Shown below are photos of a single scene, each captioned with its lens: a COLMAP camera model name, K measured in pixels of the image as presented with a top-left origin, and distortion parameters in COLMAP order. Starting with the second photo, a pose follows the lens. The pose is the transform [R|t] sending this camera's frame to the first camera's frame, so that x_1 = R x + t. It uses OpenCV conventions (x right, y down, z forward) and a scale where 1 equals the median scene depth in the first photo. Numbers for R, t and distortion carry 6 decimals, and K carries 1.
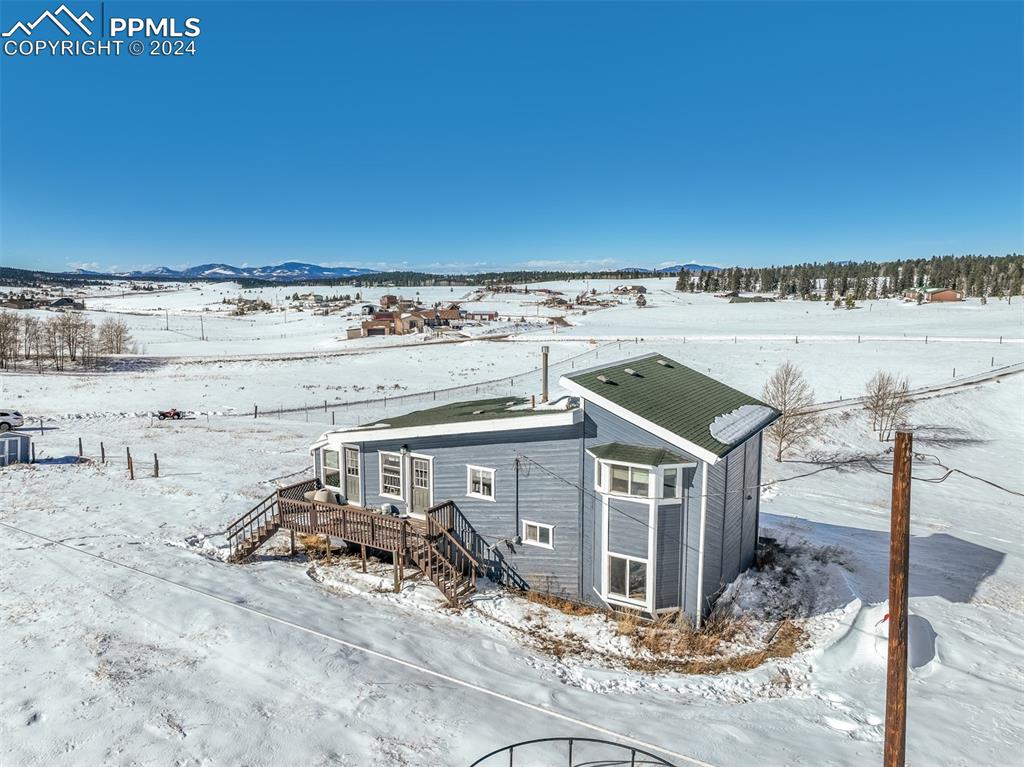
lens RADIAL K [[721.1, 0, 505.3], [0, 721.1, 379.1], [0, 0, 1]] dist [-0.011424, 0.030324]
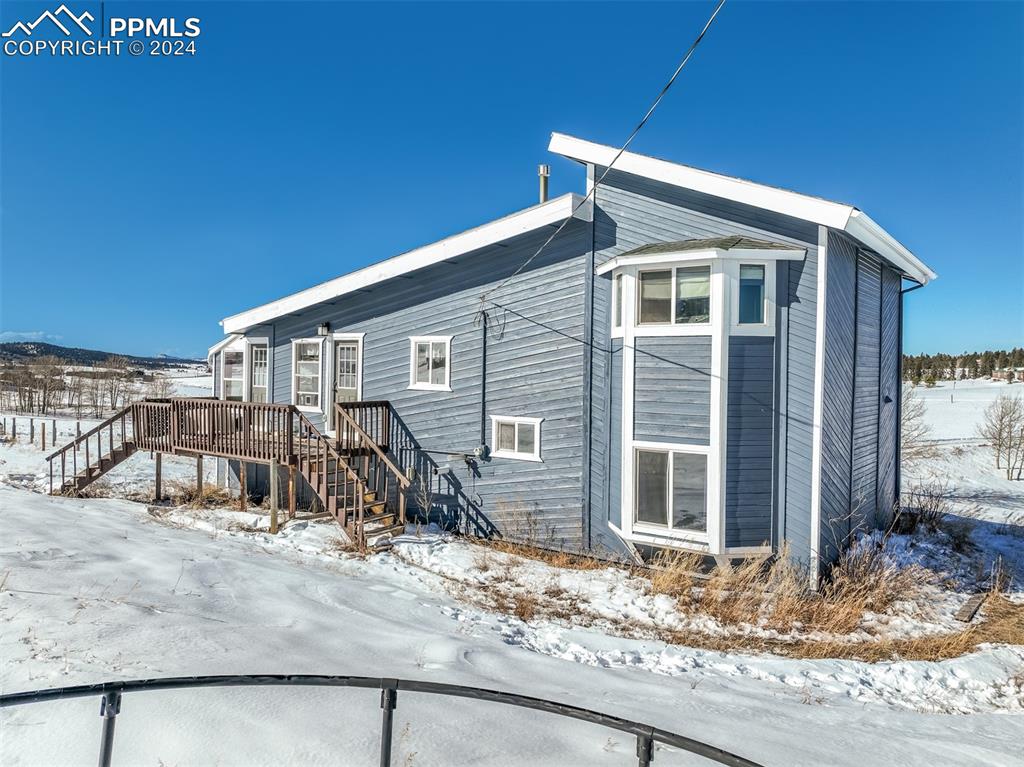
lens RADIAL K [[721.1, 0, 505.3], [0, 721.1, 379.1], [0, 0, 1]] dist [-0.011424, 0.030324]
pose [[0.996500, 0.018611, -0.081496, 0.091246], [-0.028423, 0.992252, -0.120949, 0.262539], [0.078614, 0.122842, 0.989308, 0.462709]]
